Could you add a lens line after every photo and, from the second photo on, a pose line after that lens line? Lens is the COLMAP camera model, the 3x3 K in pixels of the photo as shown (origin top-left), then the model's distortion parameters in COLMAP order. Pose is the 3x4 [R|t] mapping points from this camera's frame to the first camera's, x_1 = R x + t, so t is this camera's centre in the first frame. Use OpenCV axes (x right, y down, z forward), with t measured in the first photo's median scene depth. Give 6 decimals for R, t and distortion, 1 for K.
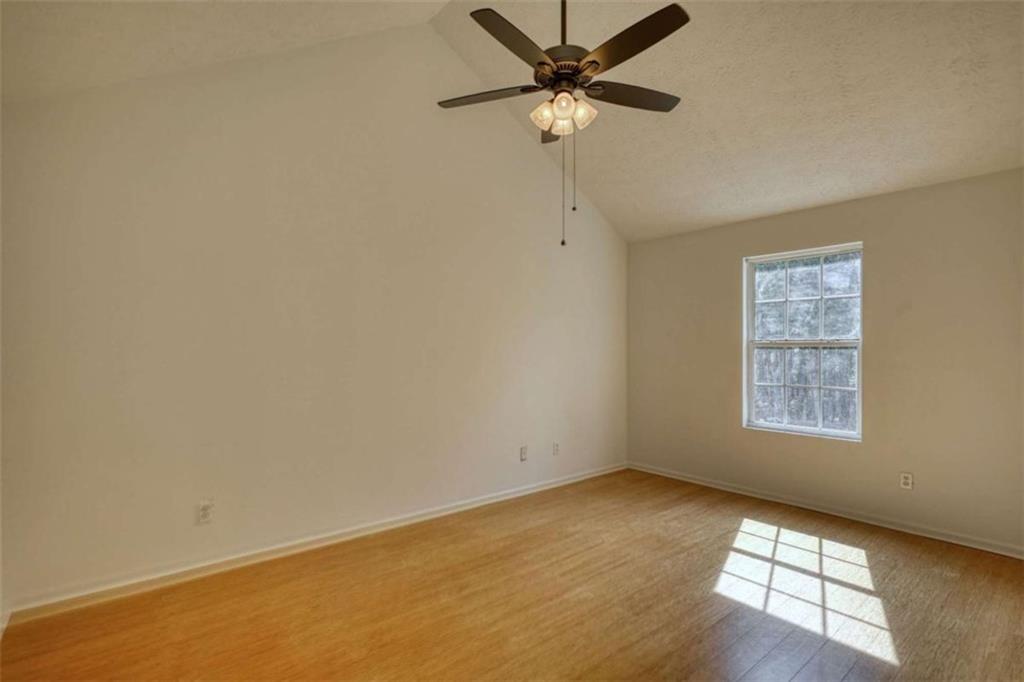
lens RADIAL K [[486.1, 0, 514.6], [0, 486.1, 344.2], [0, 0, 1]] dist [0.000669, -0.000249]
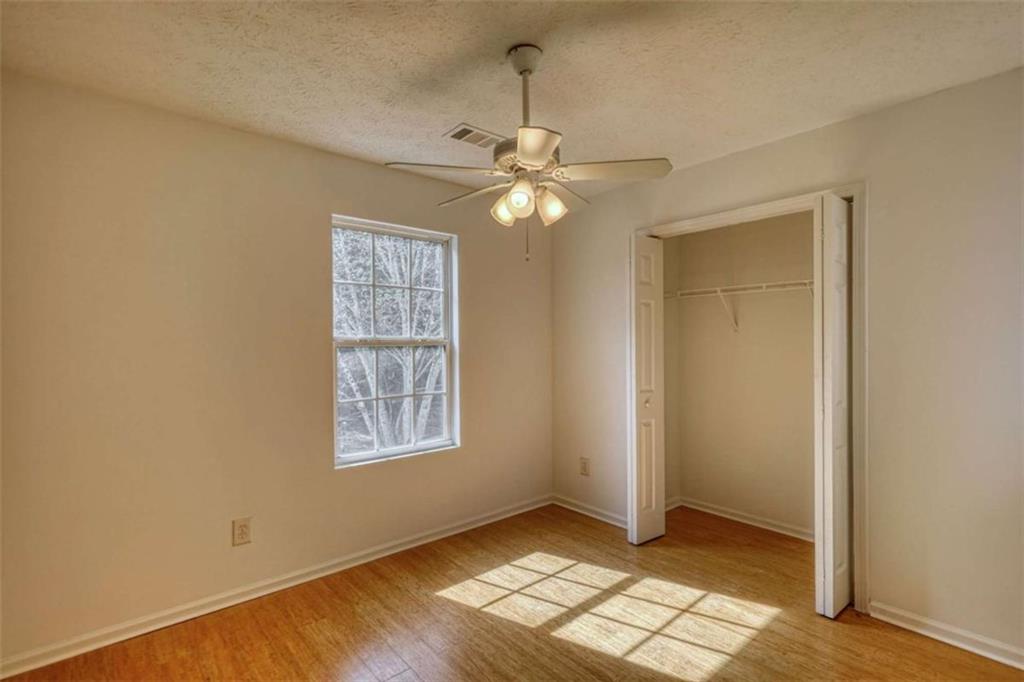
lens RADIAL K [[486.1, 0, 514.6], [0, 486.1, 344.2], [0, 0, 1]] dist [0.000669, -0.000249]
pose [[-0.008790, -0.008522, 0.999925, -0.248232], [0.004042, 0.999955, 0.008557, -0.007047], [-0.999953, 0.004117, -0.008755, 0.983315]]
